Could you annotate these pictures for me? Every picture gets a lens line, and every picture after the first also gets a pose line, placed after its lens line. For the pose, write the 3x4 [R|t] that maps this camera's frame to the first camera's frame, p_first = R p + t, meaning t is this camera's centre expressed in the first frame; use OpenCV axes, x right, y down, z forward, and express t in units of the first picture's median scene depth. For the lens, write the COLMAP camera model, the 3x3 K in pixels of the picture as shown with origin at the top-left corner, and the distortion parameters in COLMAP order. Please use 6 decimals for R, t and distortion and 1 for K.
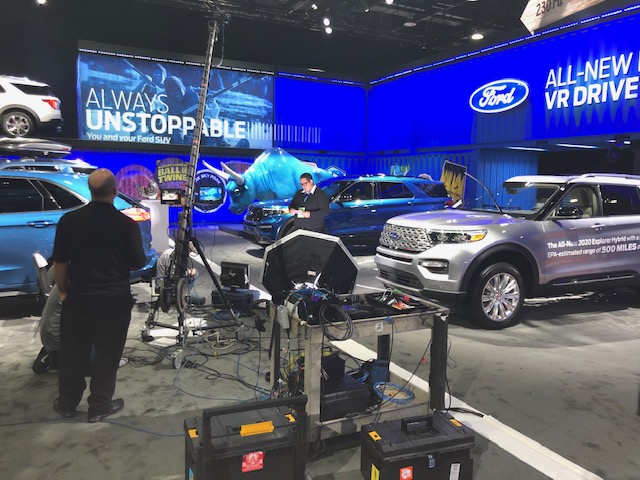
lens RADIAL K [[527.6, 0, 319.7], [0, 527.6, 244.9], [0, 0, 1]] dist [0.031277, 0.006480]
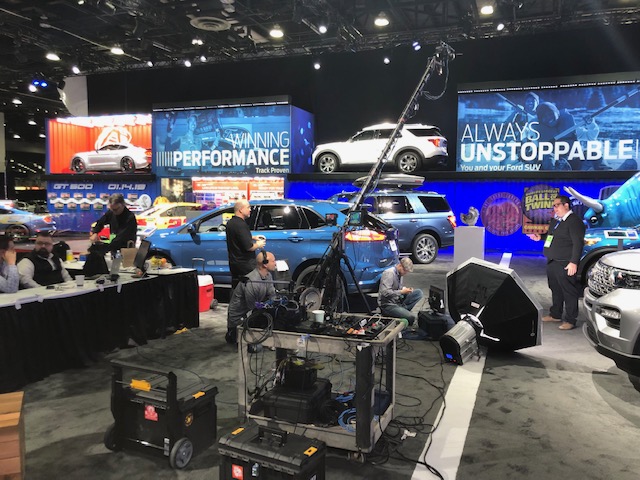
lens RADIAL K [[527.6, 0, 321.0], [0, 527.6, 236.1], [0, 0, 1]] dist [0.031277, 0.006480]
pose [[0.671061, 0.039722, -0.740337, 0.180382], [-0.091281, 0.995393, -0.029333, -0.005426], [0.735761, 0.087263, 0.671595, 0.060643]]
